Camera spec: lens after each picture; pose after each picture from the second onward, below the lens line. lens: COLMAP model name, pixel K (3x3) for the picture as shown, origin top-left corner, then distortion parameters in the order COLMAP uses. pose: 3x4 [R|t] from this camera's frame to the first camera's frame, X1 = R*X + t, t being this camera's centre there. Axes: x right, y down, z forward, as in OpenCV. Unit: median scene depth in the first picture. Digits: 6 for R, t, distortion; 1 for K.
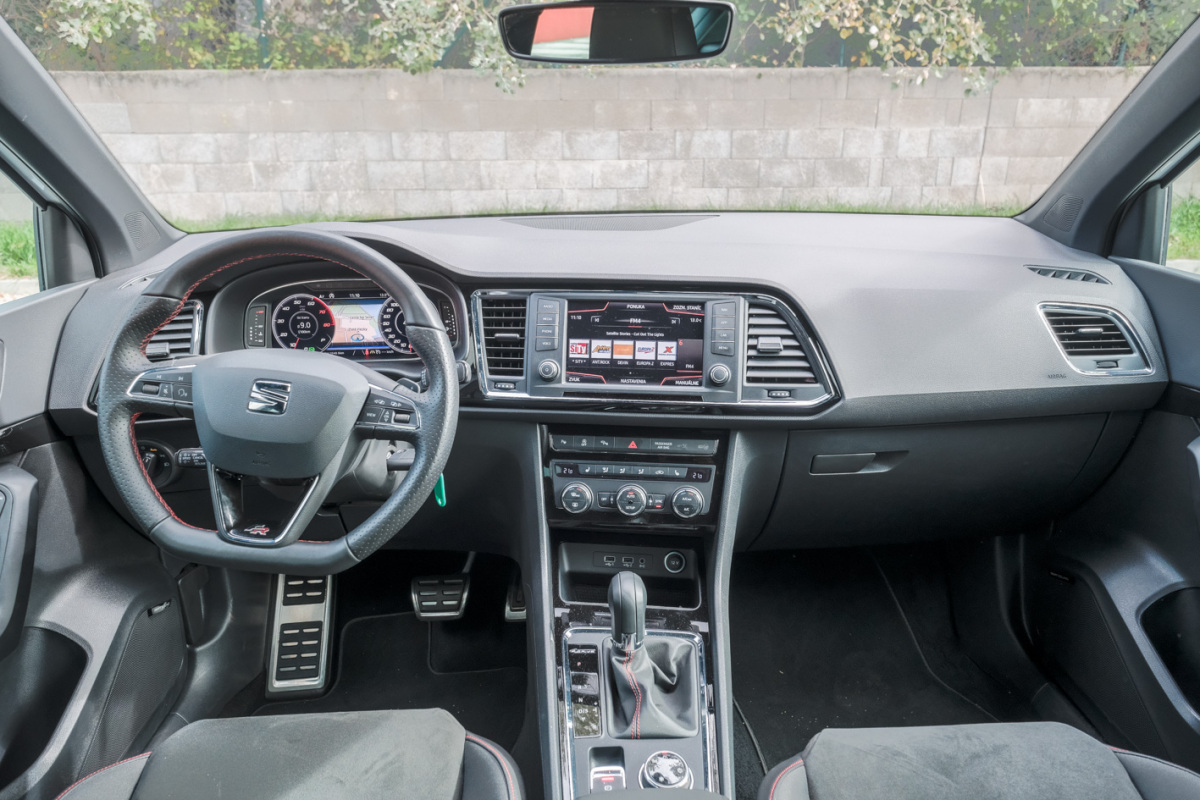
lens RADIAL K [[815.1, 0, 600.0], [0, 815.1, 400.0], [0, 0, 1]] dist [-0.012879, 0.000439]
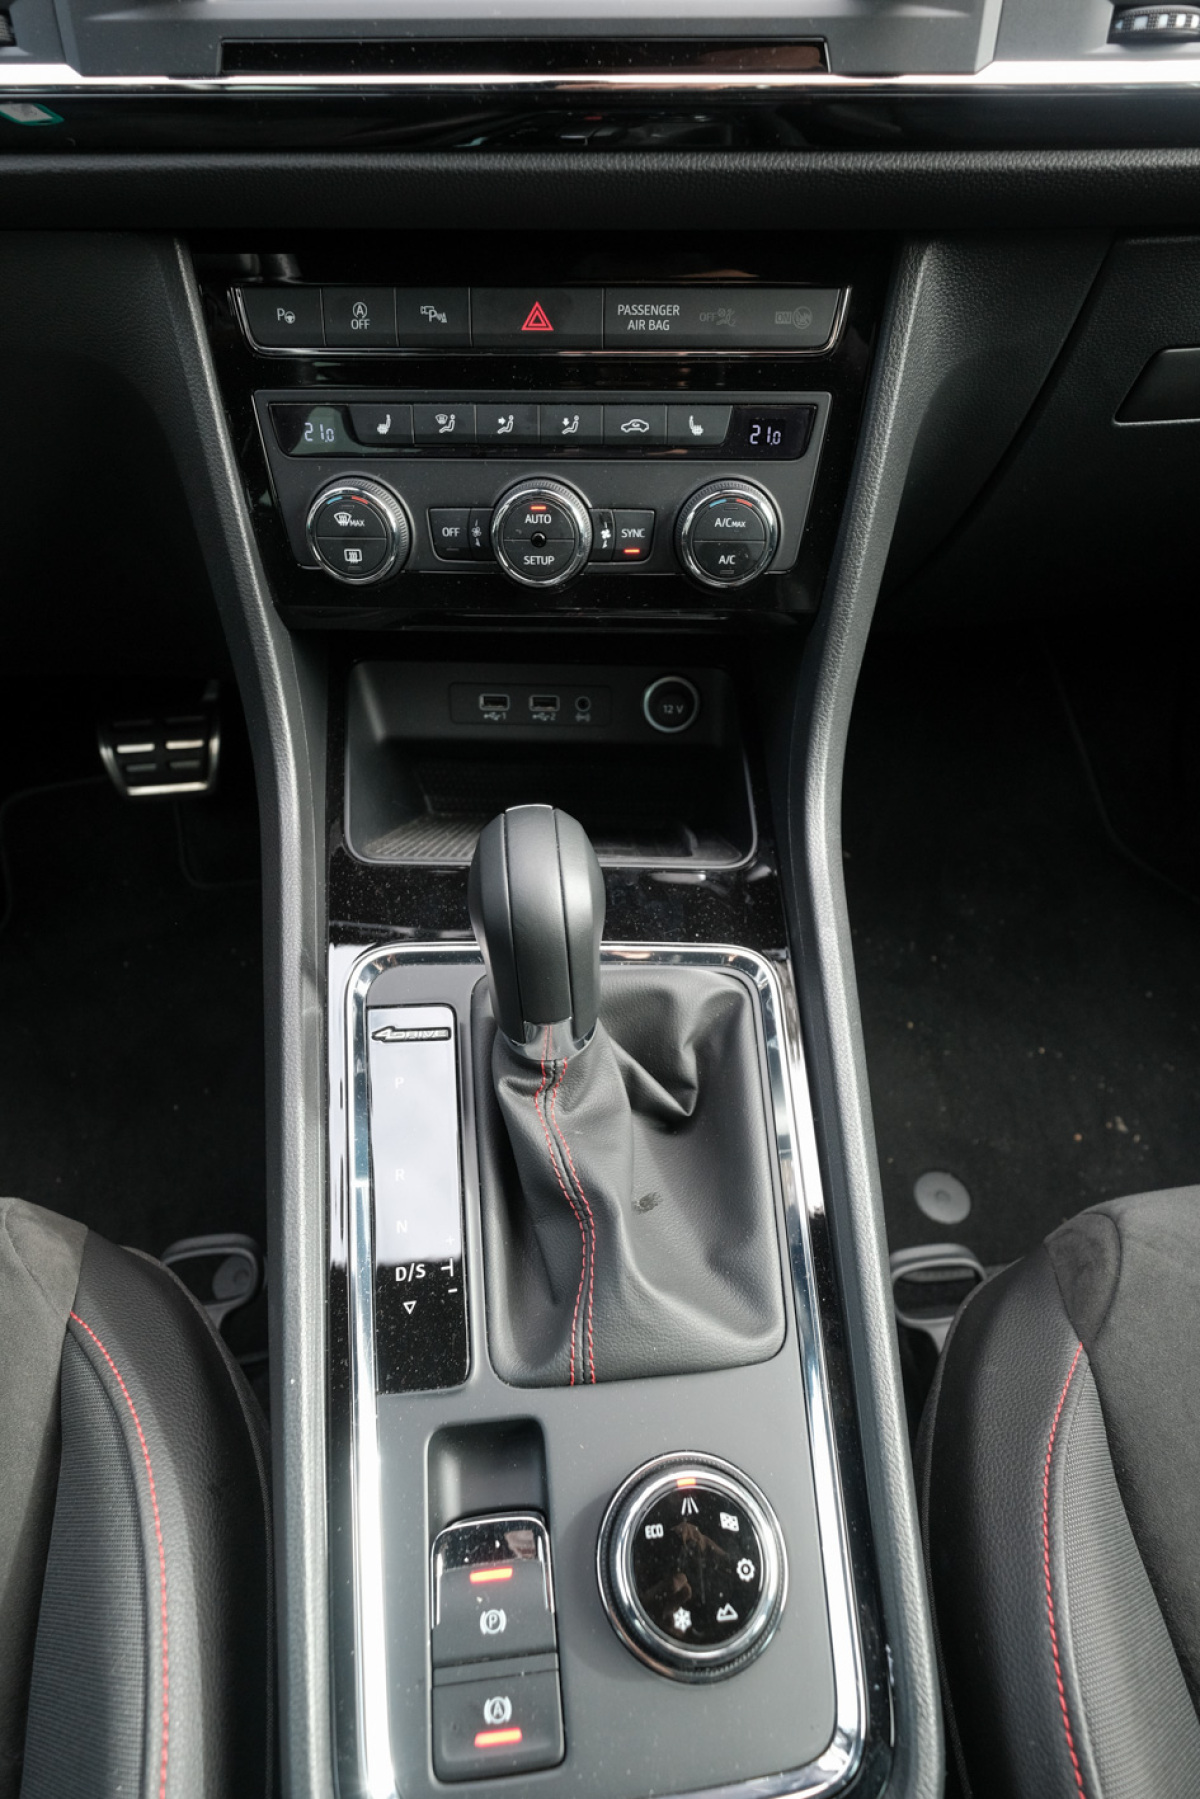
lens RADIAL K [[967.1, 0, 589.7], [0, 967.1, 901.5], [0, 0, 1]] dist [-0.003876, -0.001701]
pose [[0.997238, -0.055951, 0.048853, 0.030998], [0.025417, 0.875056, 0.483353, 0.069937], [-0.069793, -0.480776, 0.874061, 0.619815]]
